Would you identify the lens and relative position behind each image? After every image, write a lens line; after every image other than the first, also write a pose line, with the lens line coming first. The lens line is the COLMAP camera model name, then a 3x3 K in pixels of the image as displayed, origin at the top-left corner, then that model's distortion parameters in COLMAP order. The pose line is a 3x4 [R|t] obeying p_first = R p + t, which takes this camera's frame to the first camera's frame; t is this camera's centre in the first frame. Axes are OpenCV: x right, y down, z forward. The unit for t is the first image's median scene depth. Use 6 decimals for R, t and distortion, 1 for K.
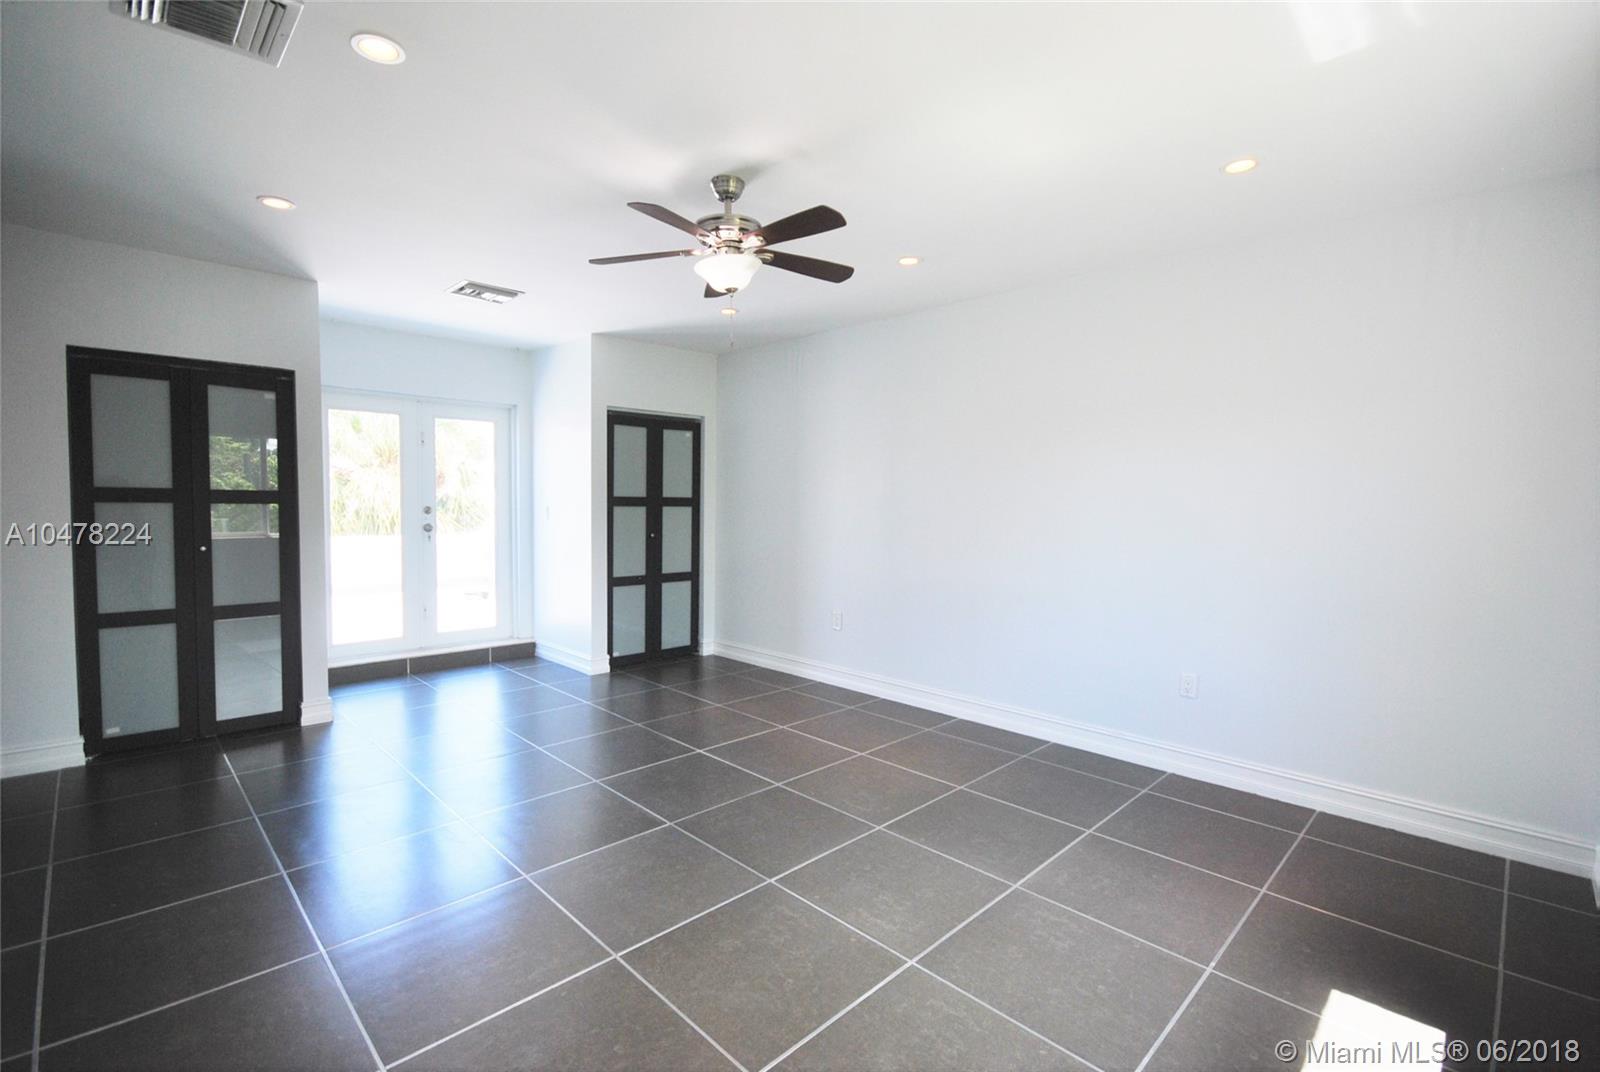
lens RADIAL K [[723.2, 0, 798.6], [0, 723.2, 534.4], [0, 0, 1]] dist [-0.003684, -0.000516]
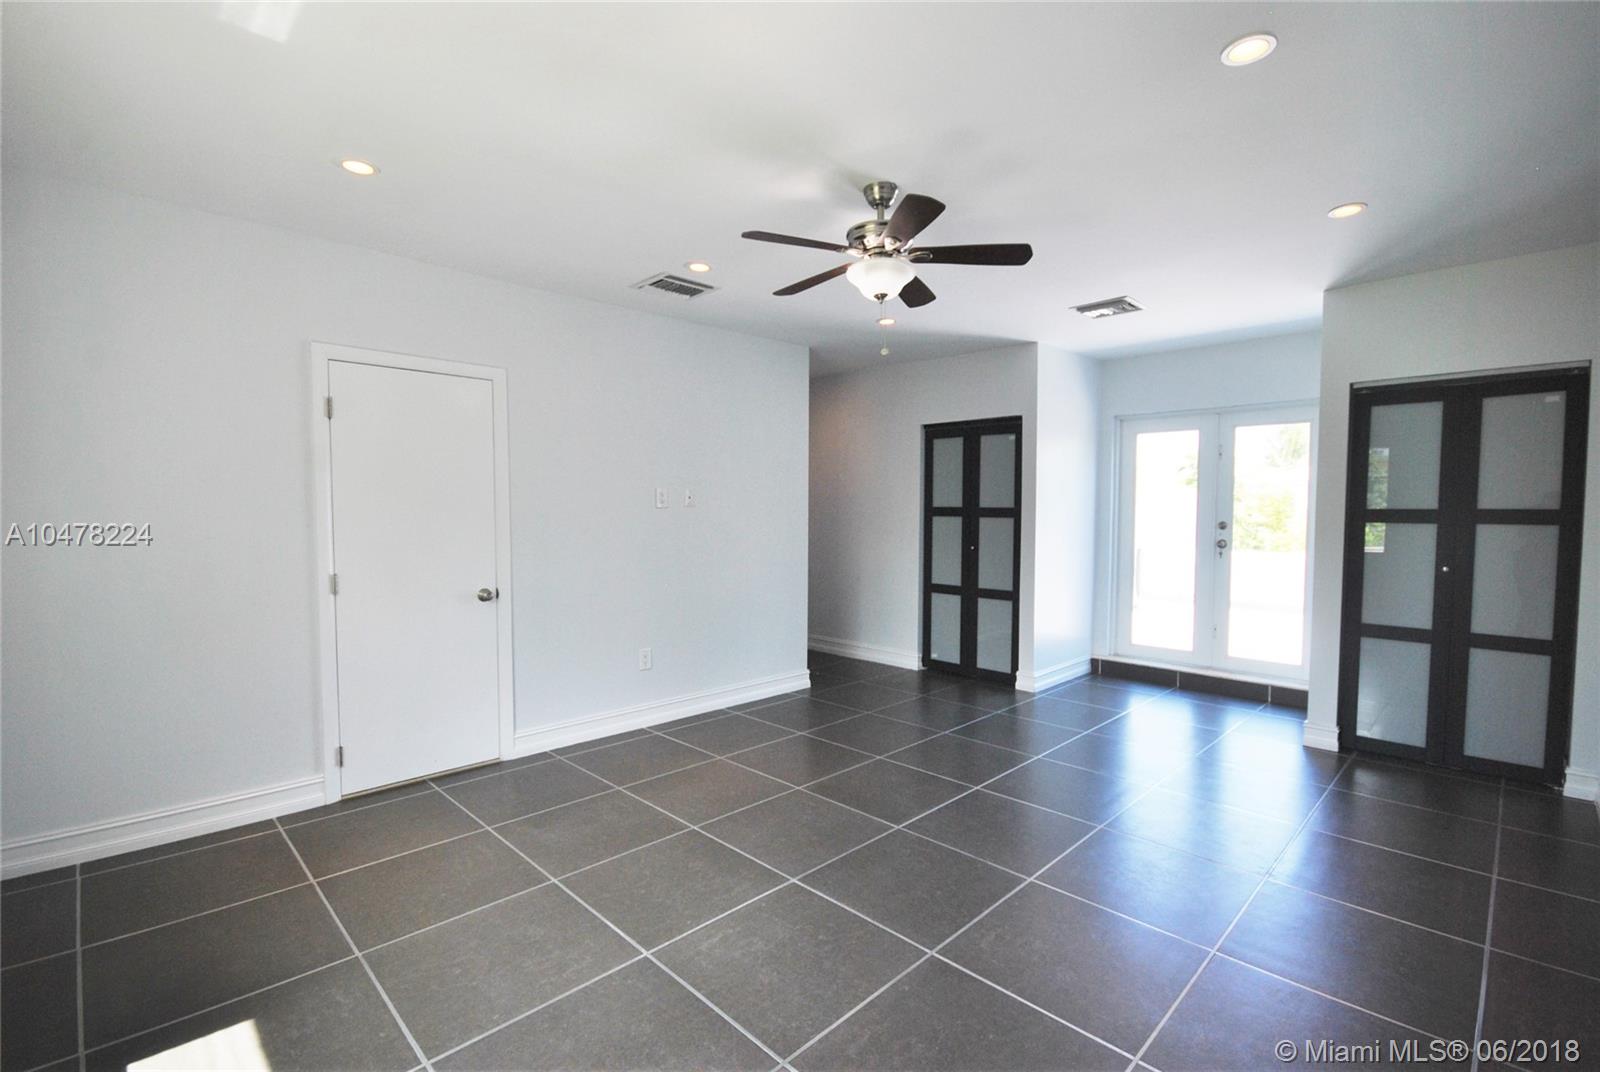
lens RADIAL K [[723.2, 0, 806.4], [0, 723.2, 528.8], [0, 0, 1]] dist [-0.003684, -0.000516]
pose [[0.007306, 0.014070, -0.999874, 0.644163], [-0.051183, 0.998596, 0.013678, -0.021201], [0.998663, 0.051076, 0.008016, 0.648865]]
